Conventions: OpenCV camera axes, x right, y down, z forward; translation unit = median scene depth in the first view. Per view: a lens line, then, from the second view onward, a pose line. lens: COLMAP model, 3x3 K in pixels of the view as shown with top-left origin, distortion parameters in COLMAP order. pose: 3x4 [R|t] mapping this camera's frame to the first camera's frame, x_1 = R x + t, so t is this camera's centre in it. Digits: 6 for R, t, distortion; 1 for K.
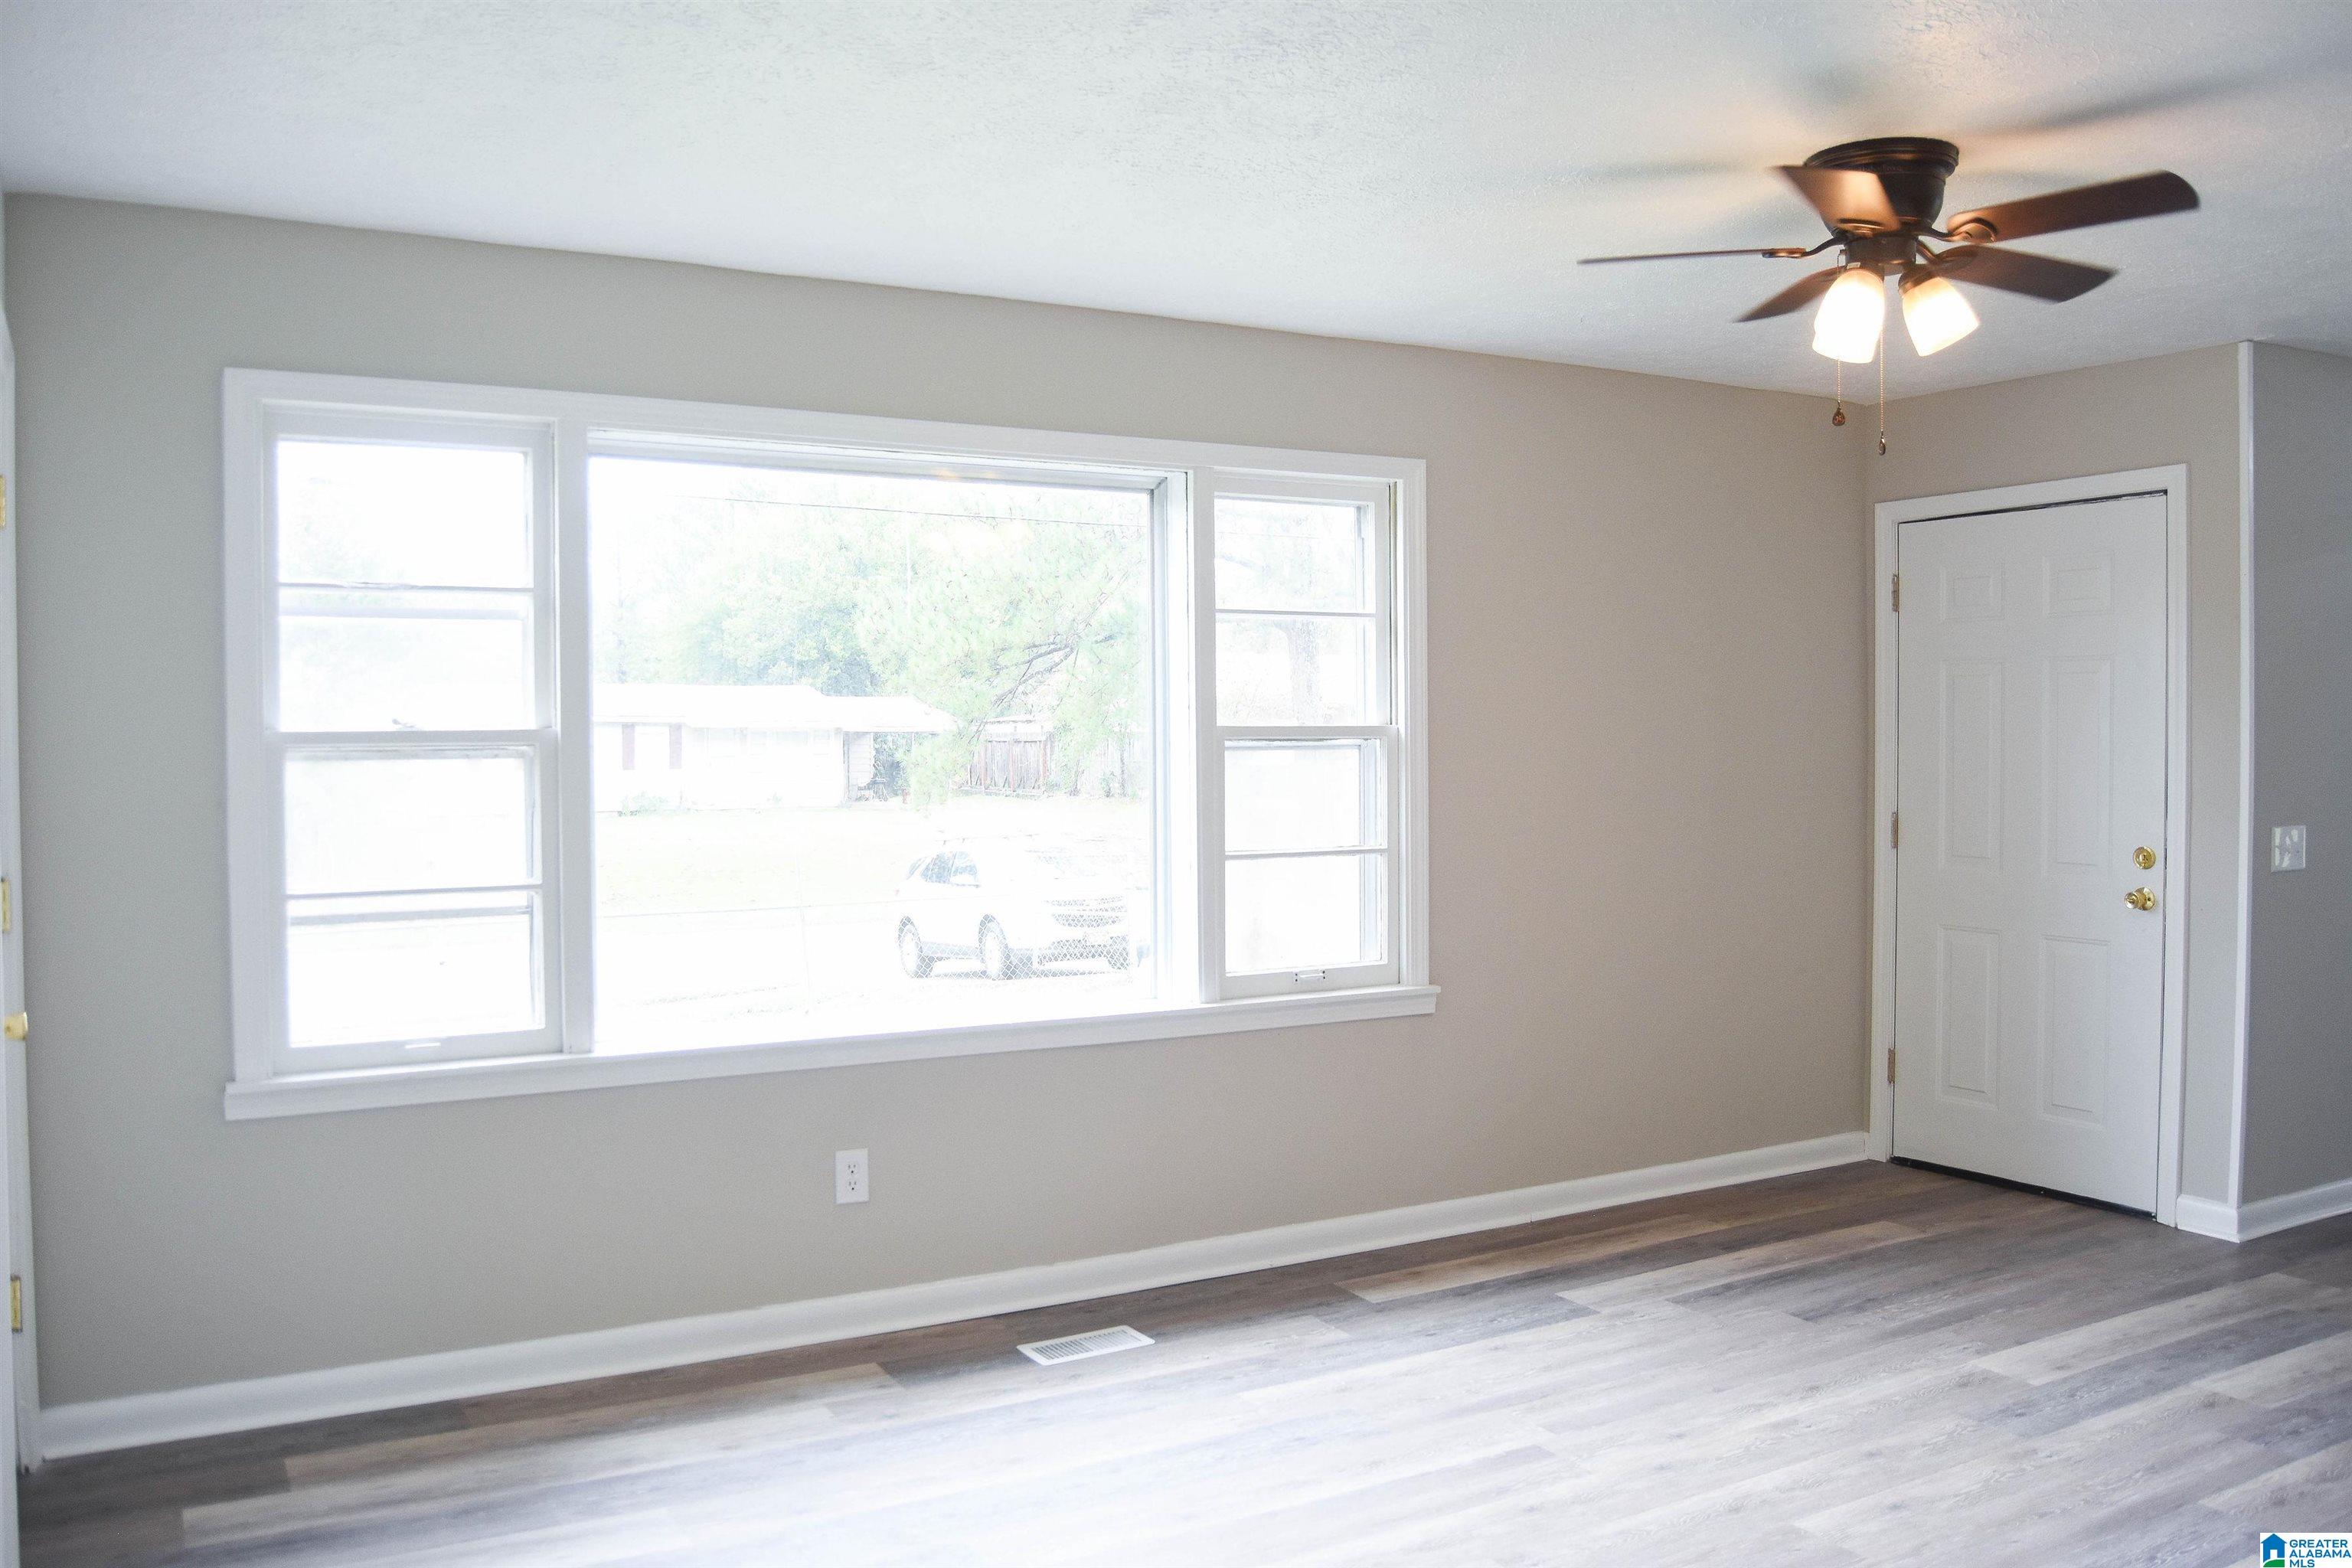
lens RADIAL K [[1892.9, 0, 1175.4], [0, 1892.9, 788.9], [0, 0, 1]] dist [-0.095315, 0.036630]
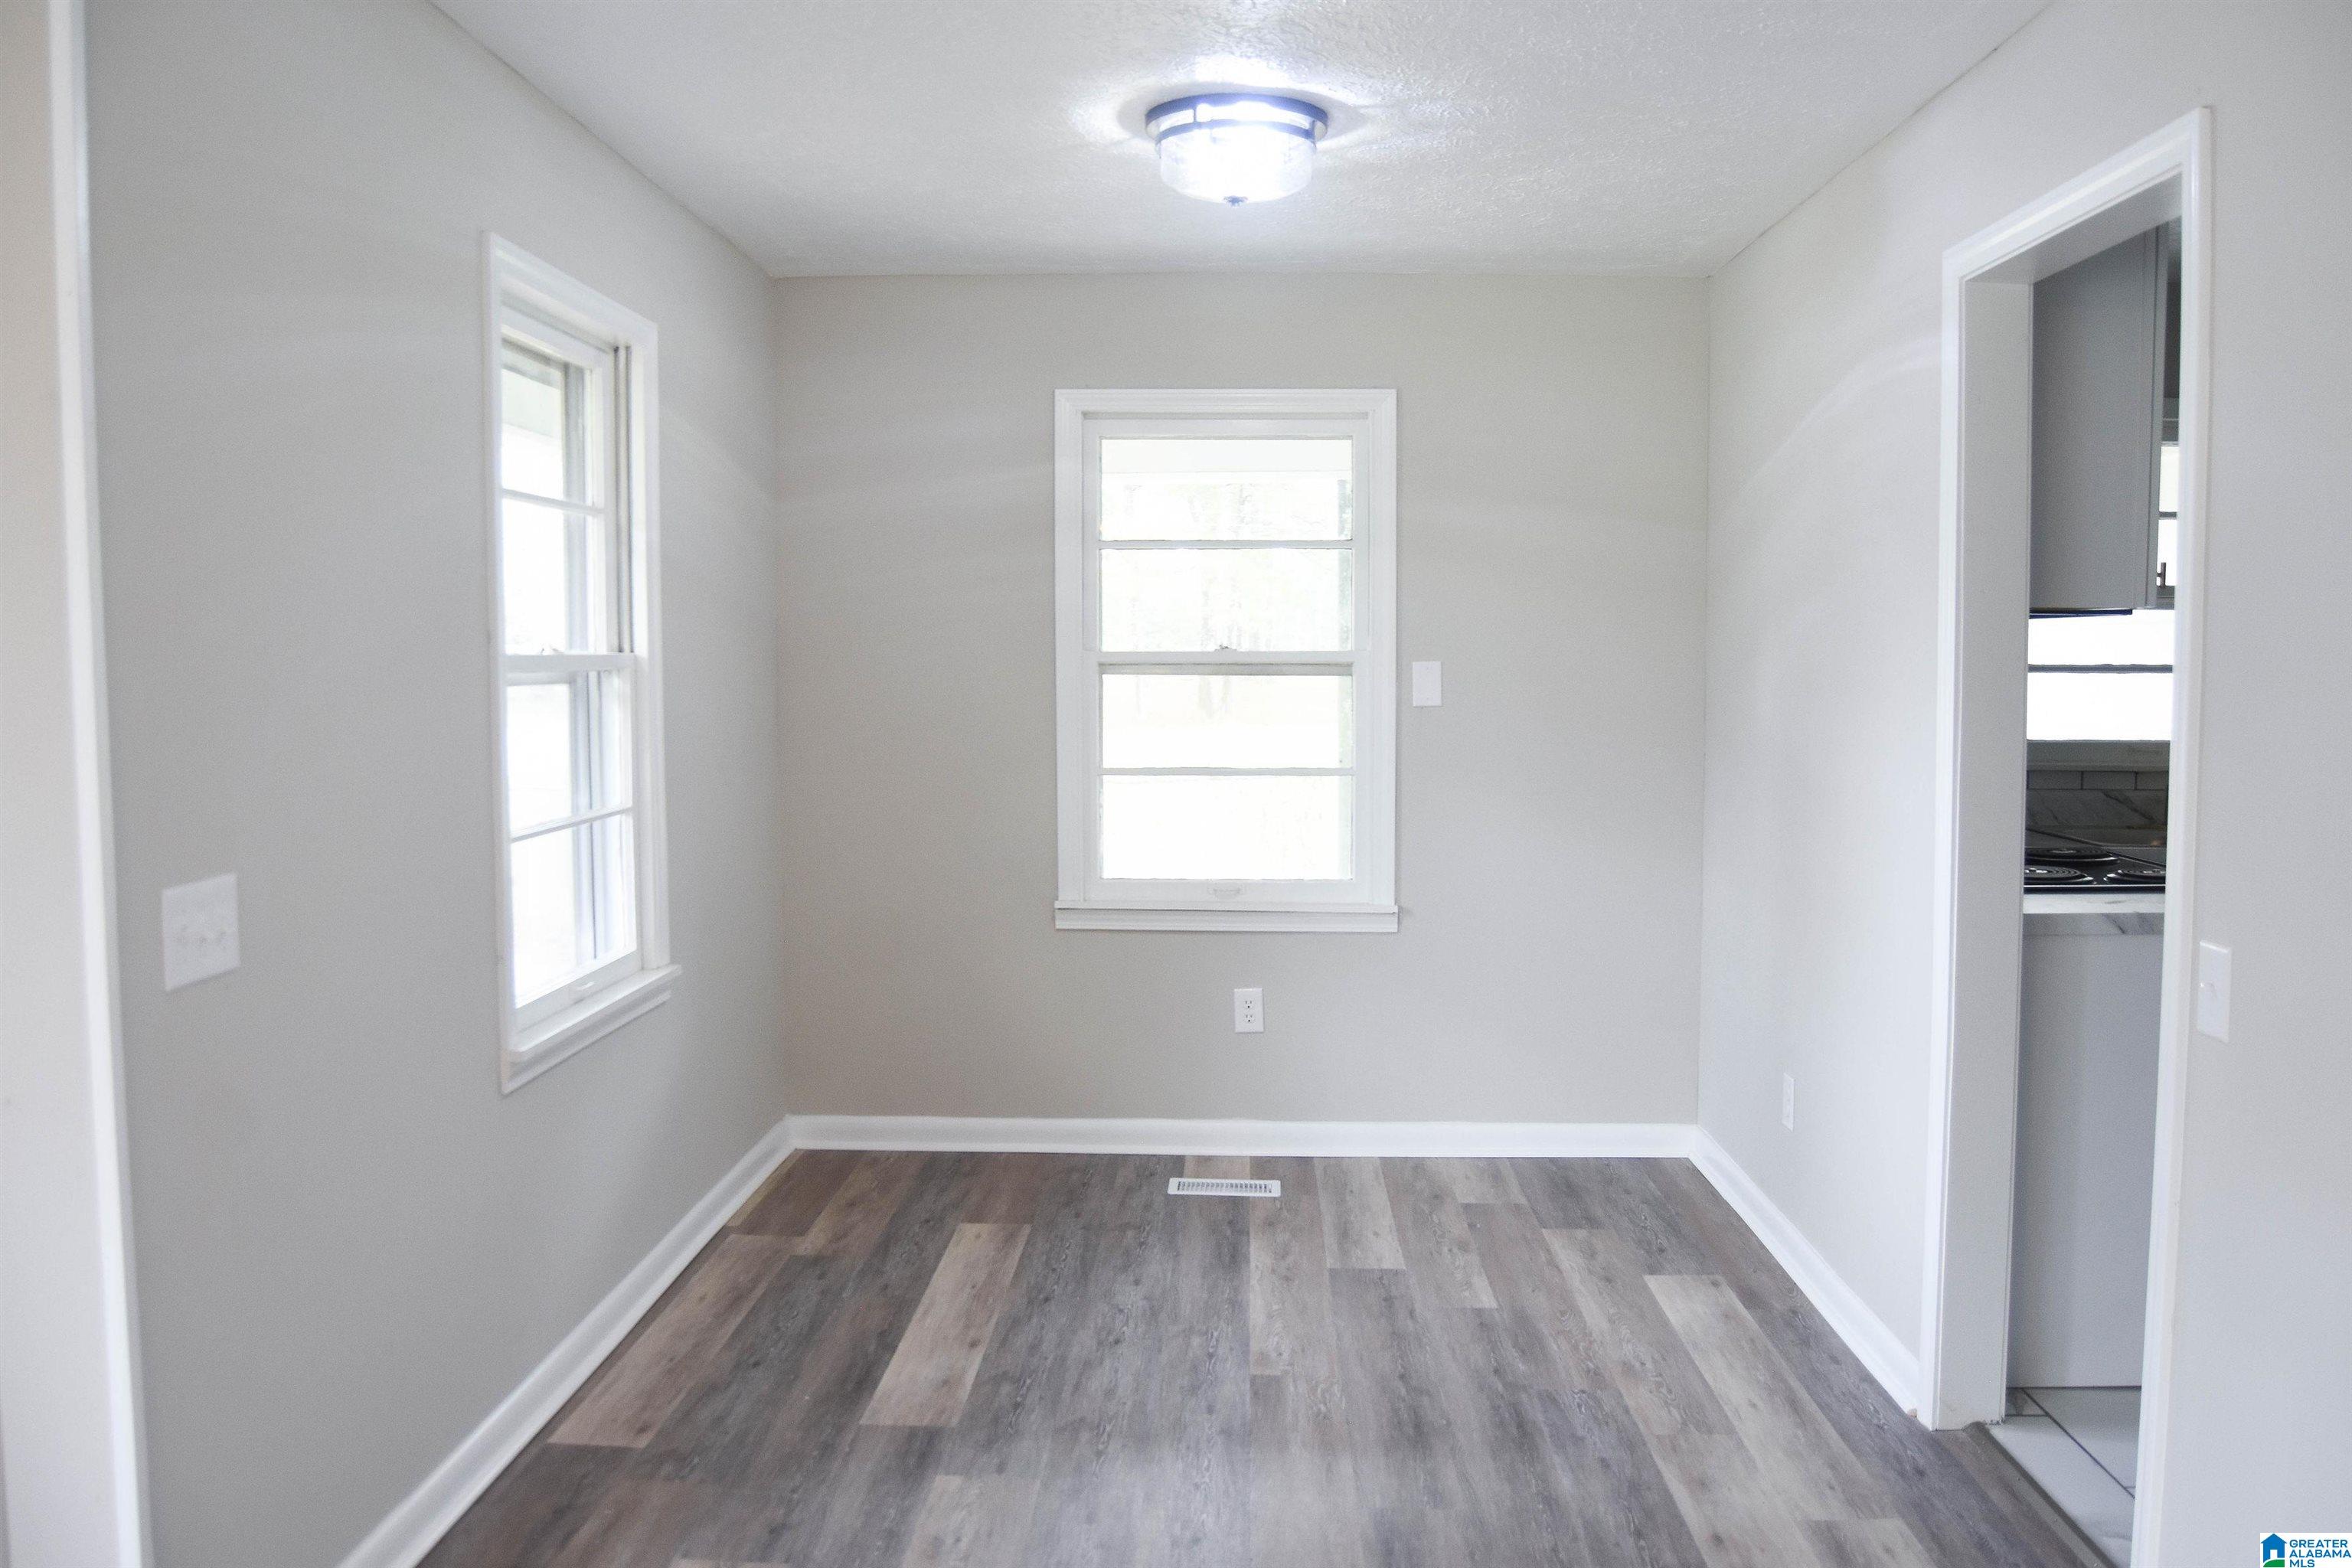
lens RADIAL K [[1901.0, 0, 1192.2], [0, 1901.0, 792.6], [0, 0, 1]] dist [-0.083973, 0.010745]
pose [[0.521058, -0.060880, 0.851347, 0.378832], [0.023765, 0.998101, 0.056830, -0.023617], [-0.853190, -0.009379, 0.521515, 0.605805]]
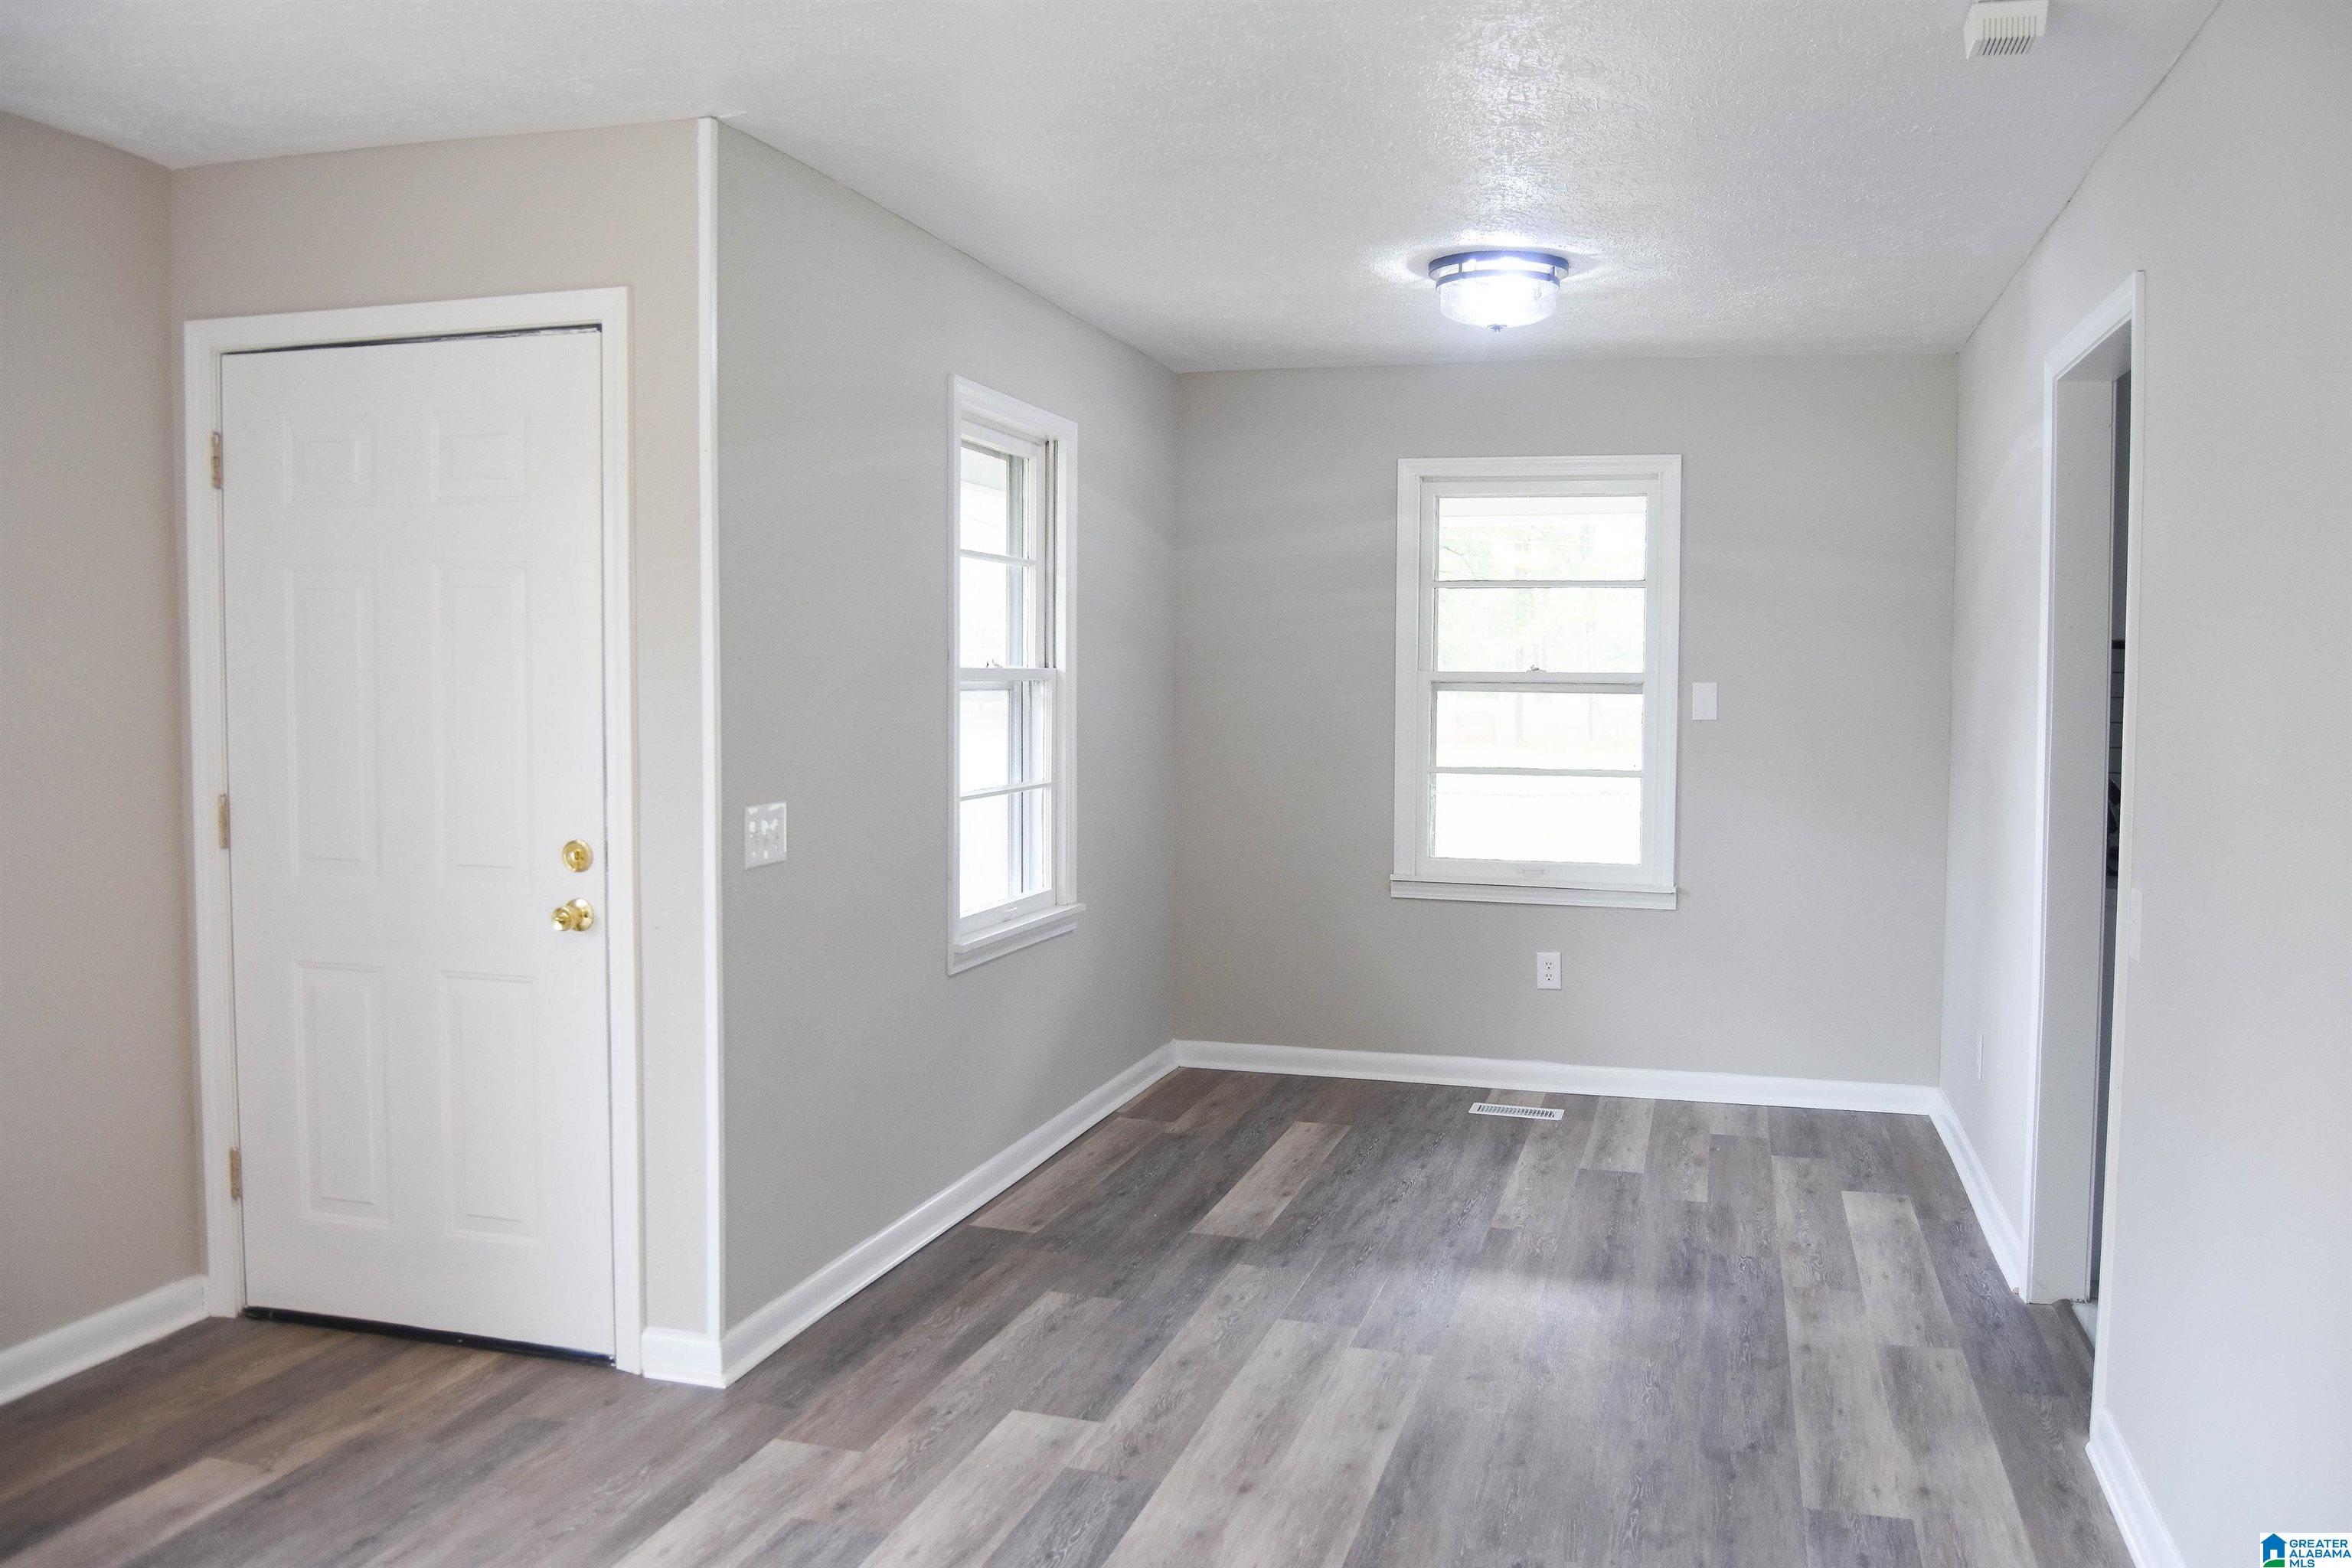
lens RADIAL K [[1892.9, 0, 1175.4], [0, 1892.9, 788.9], [0, 0, 1]] dist [-0.095315, 0.036630]
pose [[0.716856, -0.034962, 0.696345, 0.220381], [0.011111, 0.999188, 0.038729, -0.014168], [-0.697133, -0.020026, 0.716662, 0.382038]]
